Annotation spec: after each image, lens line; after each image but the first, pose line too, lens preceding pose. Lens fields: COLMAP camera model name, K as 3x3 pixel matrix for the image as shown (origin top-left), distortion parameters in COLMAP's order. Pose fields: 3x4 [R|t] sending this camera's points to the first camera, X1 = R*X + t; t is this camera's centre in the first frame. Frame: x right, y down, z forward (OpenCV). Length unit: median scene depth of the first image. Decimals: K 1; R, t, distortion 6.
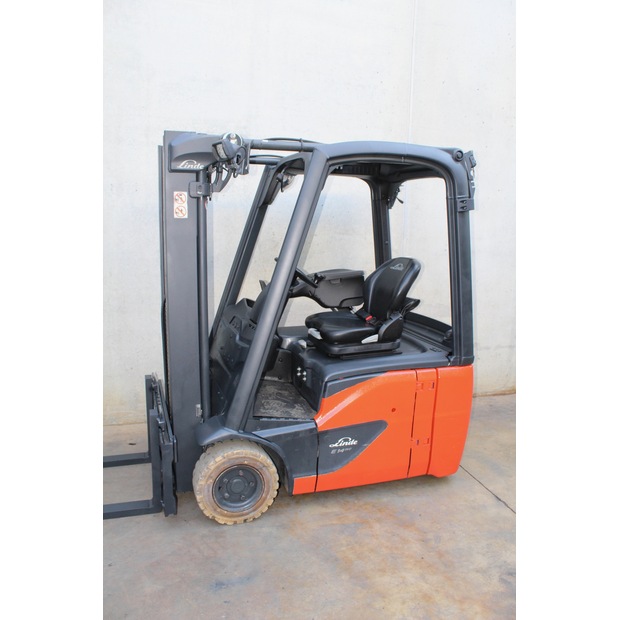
lens RADIAL K [[510.4, 0, 308.4], [0, 510.4, 313.8], [0, 0, 1]] dist [-0.134439, 0.097330]
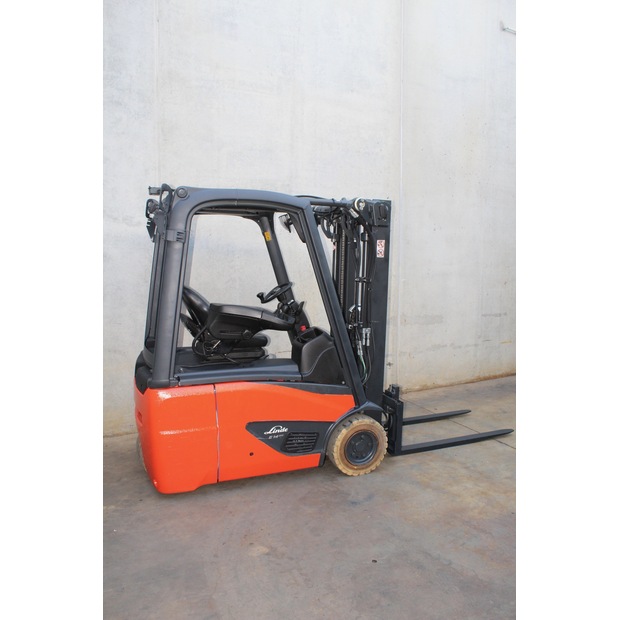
lens RADIAL K [[510.4, 0, 307.9], [0, 510.4, 309.3], [0, 0, 1]] dist [-0.134439, 0.097330]
pose [[0.983117, -0.046870, 0.176874, -0.454847], [0.057980, 0.996621, -0.058179, 0.042030], [-0.173549, 0.067451, 0.982513, -0.399339]]
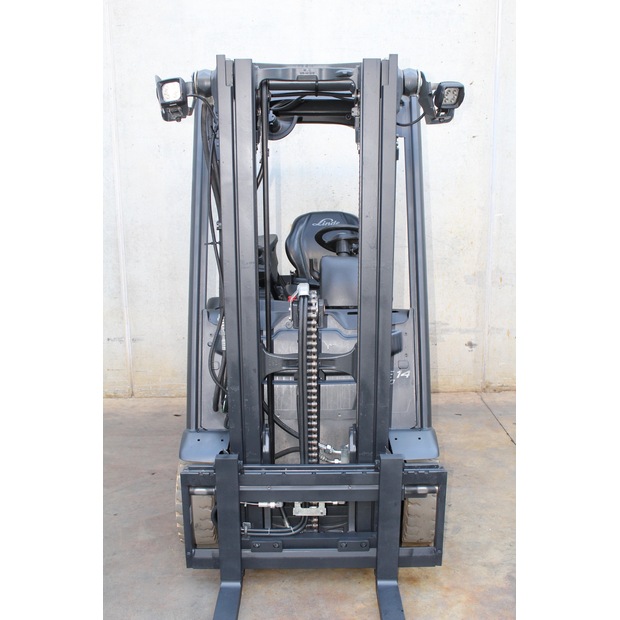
lens RADIAL K [[639.0, 0, 308.9], [0, 639.0, 311.0], [0, 0, 1]] dist [-0.064727, 0.000000]
pose [[0.962195, 0.015321, -0.271931, 0.295372], [-0.008945, 0.999656, 0.024669, 0.036107], [0.272216, -0.021304, 0.962000, -0.142699]]
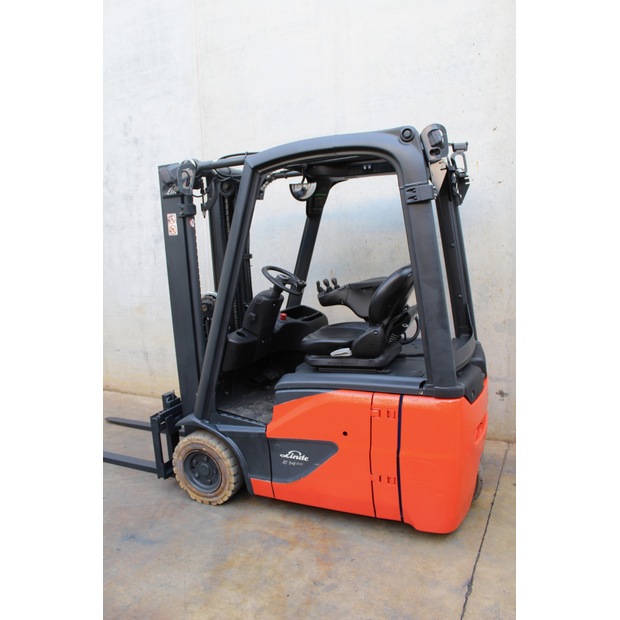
lens RADIAL K [[510.4, 0, 308.6], [0, 510.4, 312.2], [0, 0, 1]] dist [-0.134439, 0.097330]
pose [[0.735374, 0.040090, -0.676475, 0.765076], [-0.055136, 0.998479, -0.000764, -0.020618], [0.675415, 0.037859, 0.736465, 0.311398]]
